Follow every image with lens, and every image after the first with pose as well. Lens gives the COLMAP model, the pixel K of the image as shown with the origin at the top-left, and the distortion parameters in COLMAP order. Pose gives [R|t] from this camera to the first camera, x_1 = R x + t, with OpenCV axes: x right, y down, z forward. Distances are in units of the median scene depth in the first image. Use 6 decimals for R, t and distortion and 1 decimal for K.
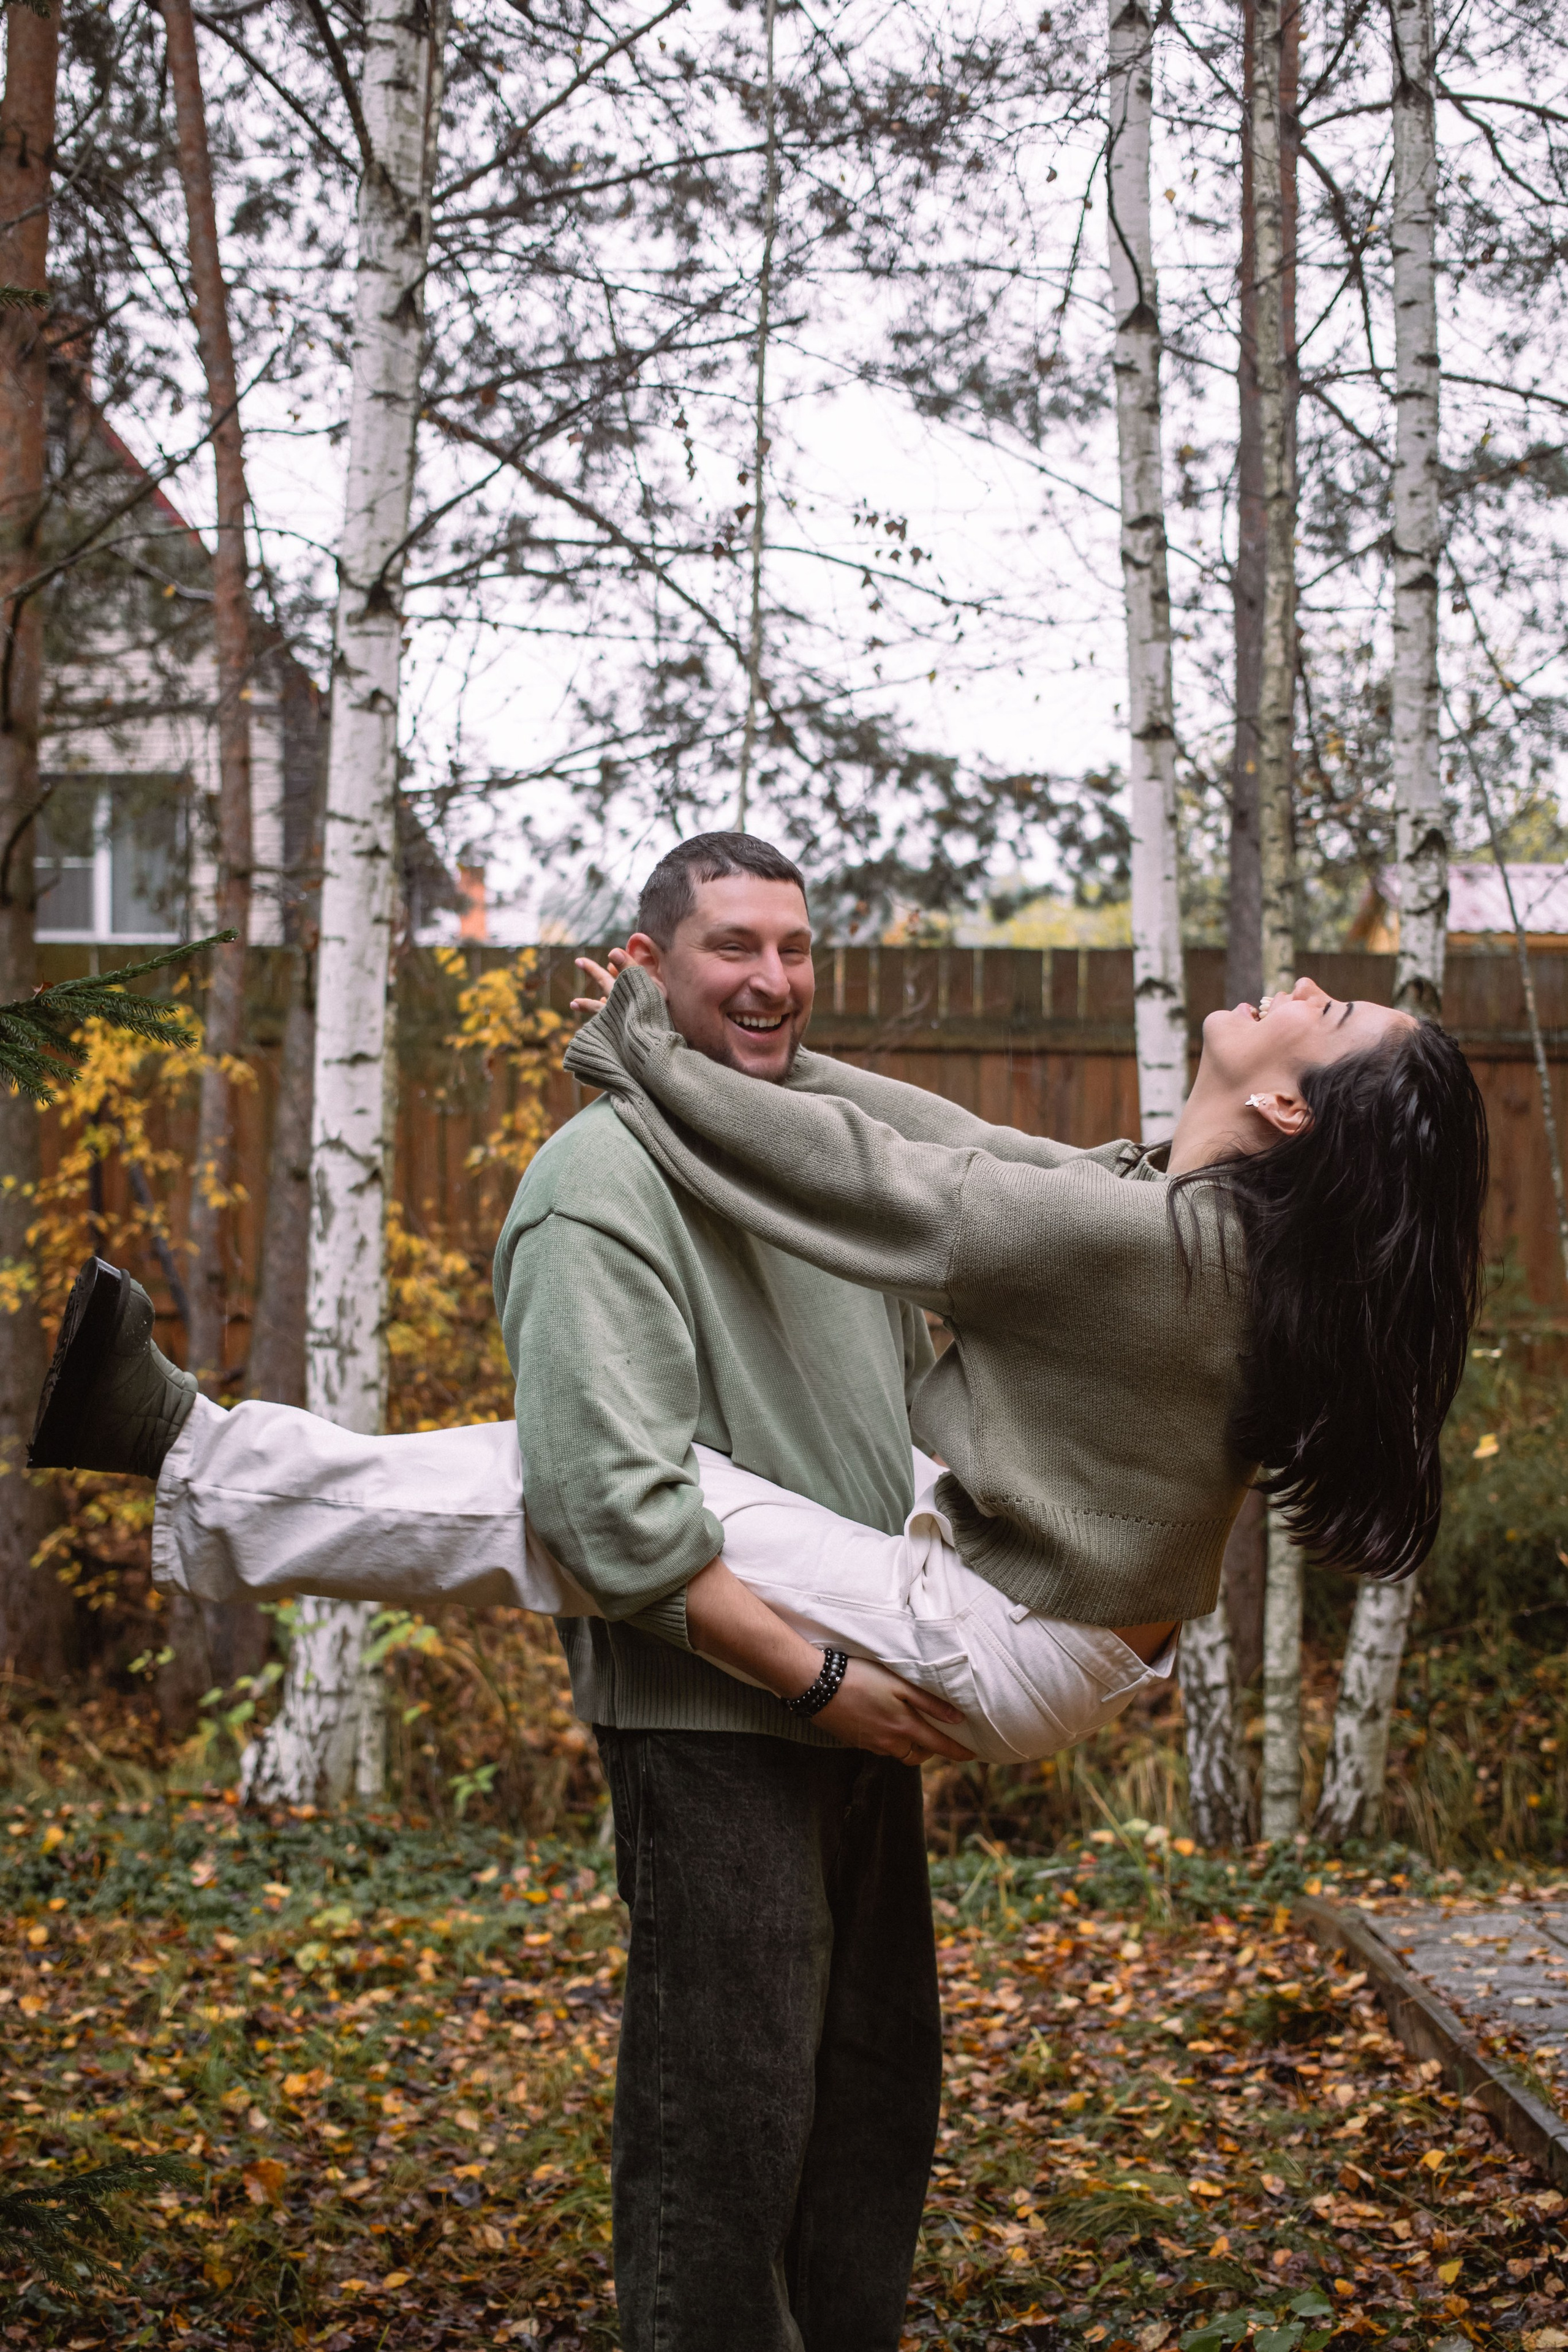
lens RADIAL K [[3241.6, 0, 686.4], [0, 3241.6, 1482.5], [0, 0, 1]] dist [-0.043651, 0.044110]
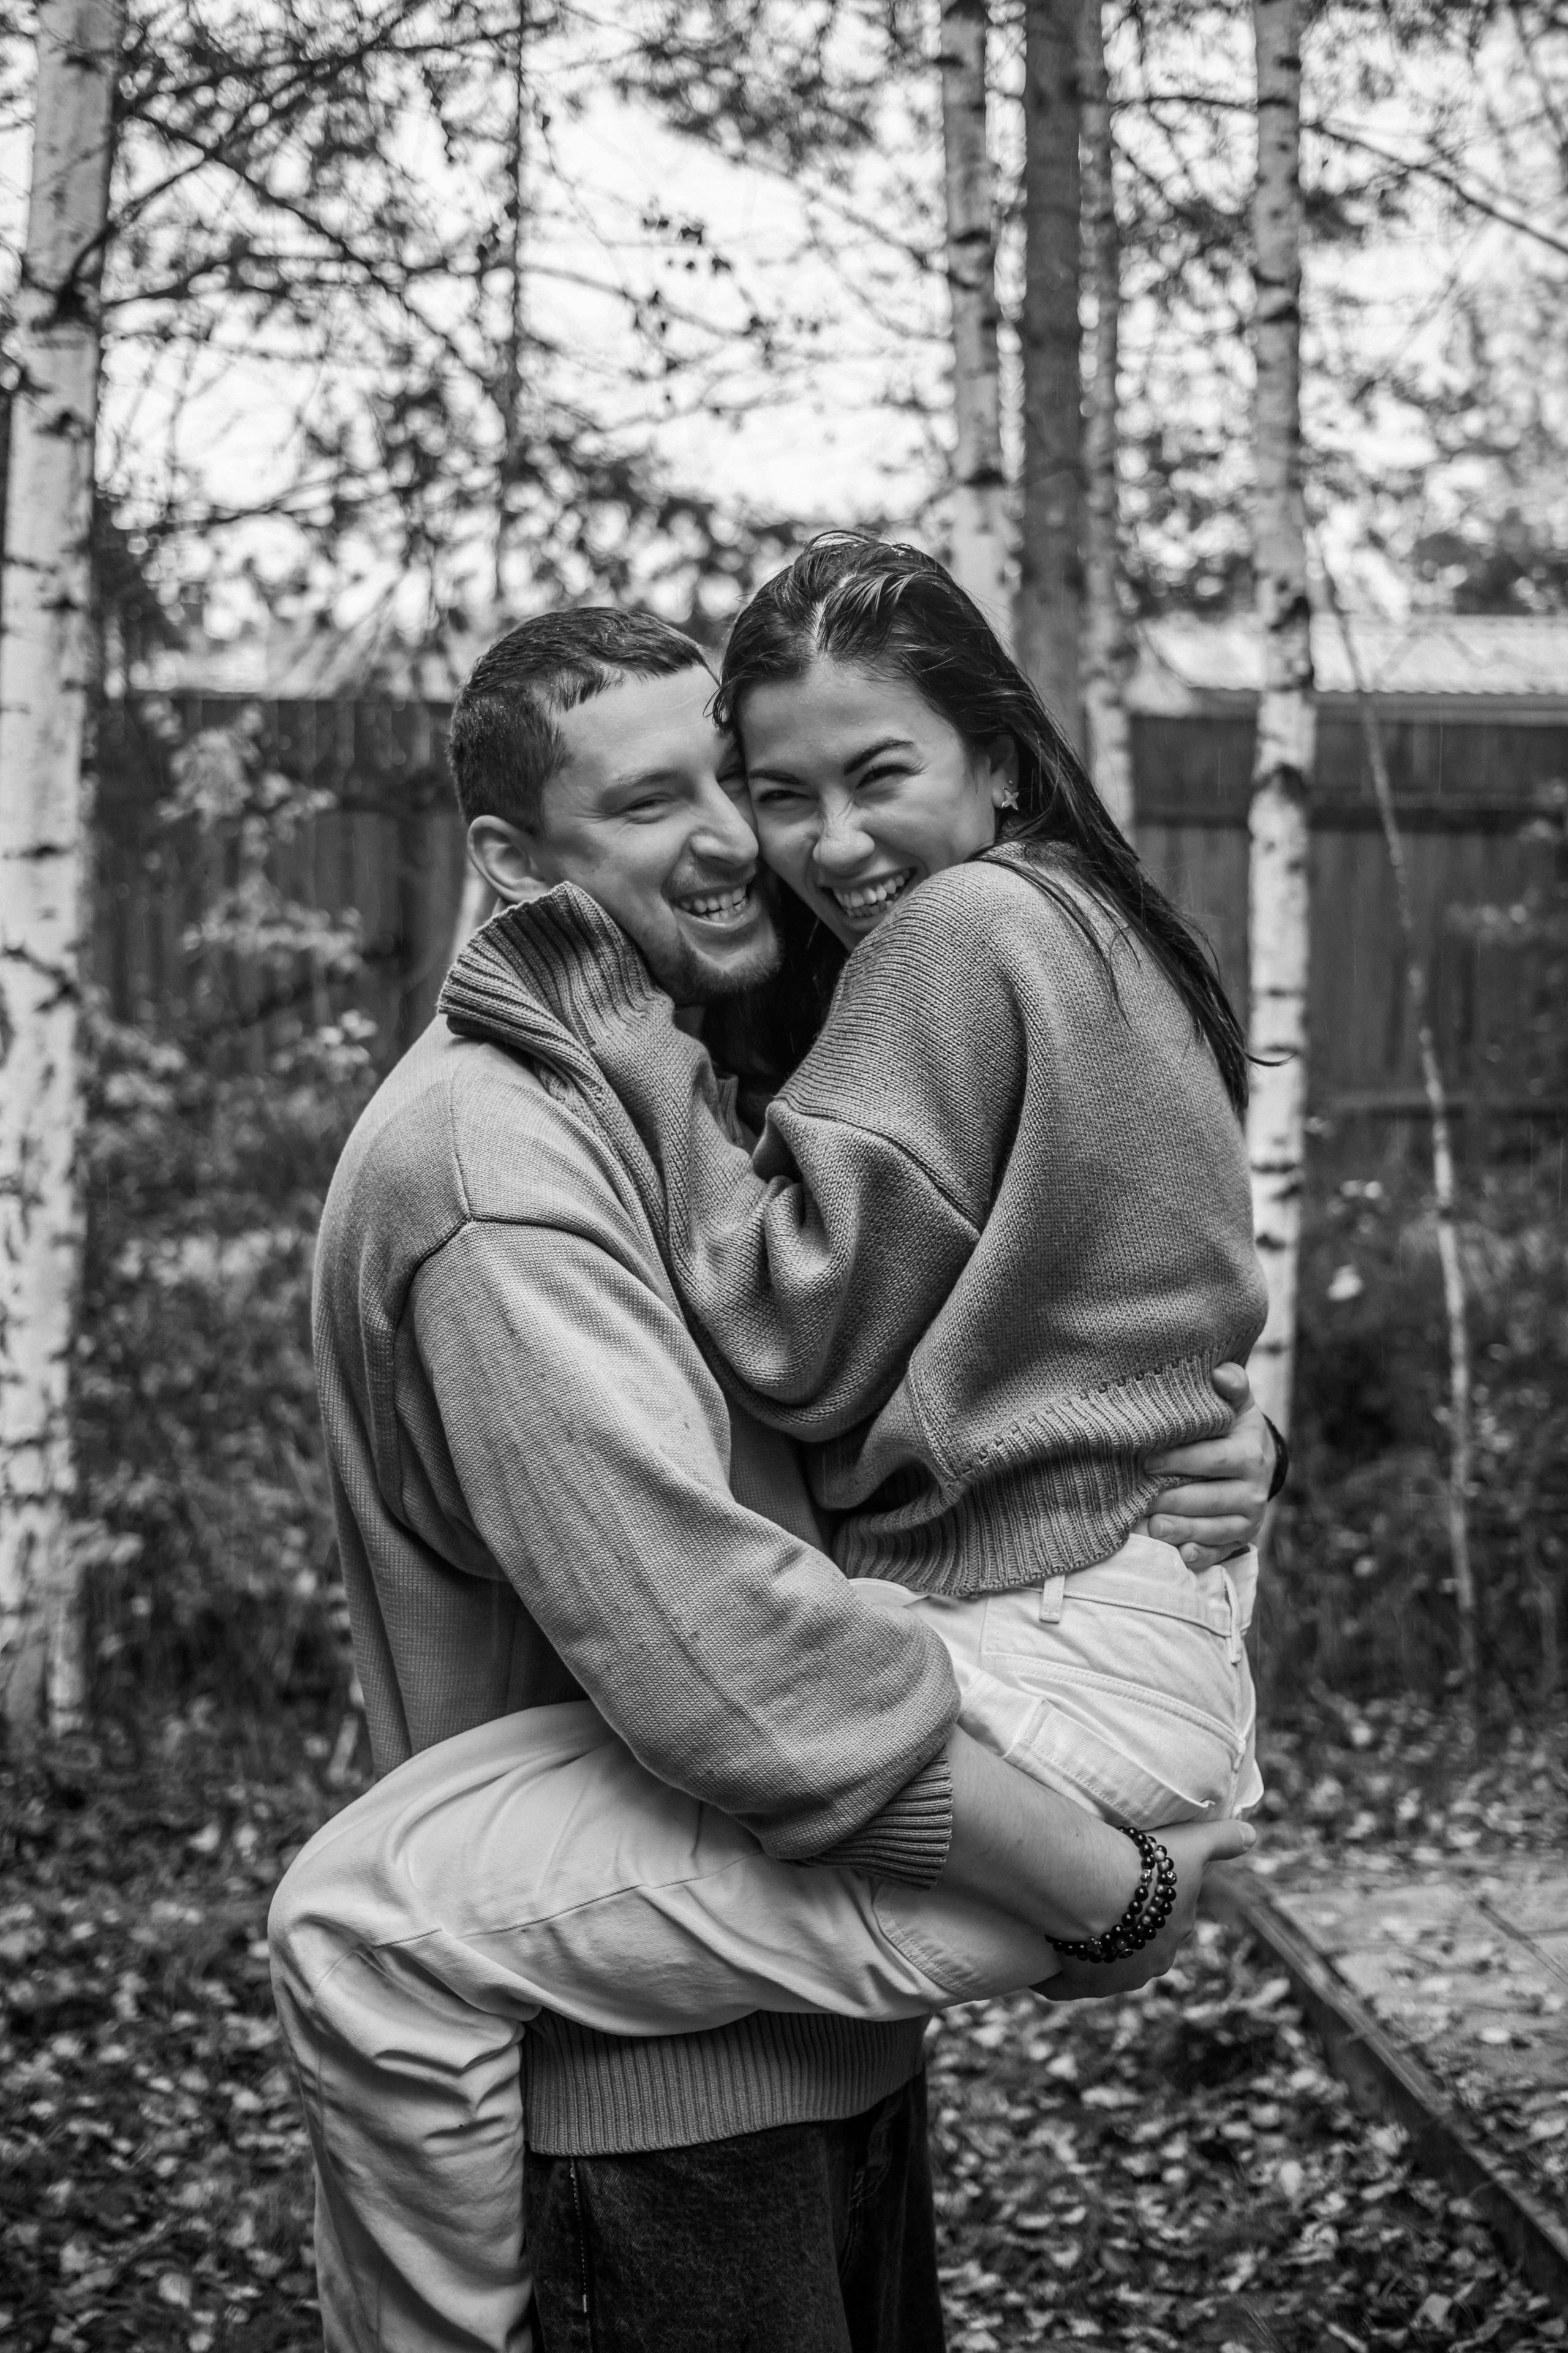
lens RADIAL K [[3012.0, 0, 791.0], [0, 3012.0, 1042.2], [0, 0, 1]] dist [-0.039938, 0.025402]
pose [[0.991766, -0.004155, 0.127998, -0.010164], [0.009250, 0.999187, -0.039233, -0.050507], [-0.127731, 0.040093, 0.990998, 0.215326]]
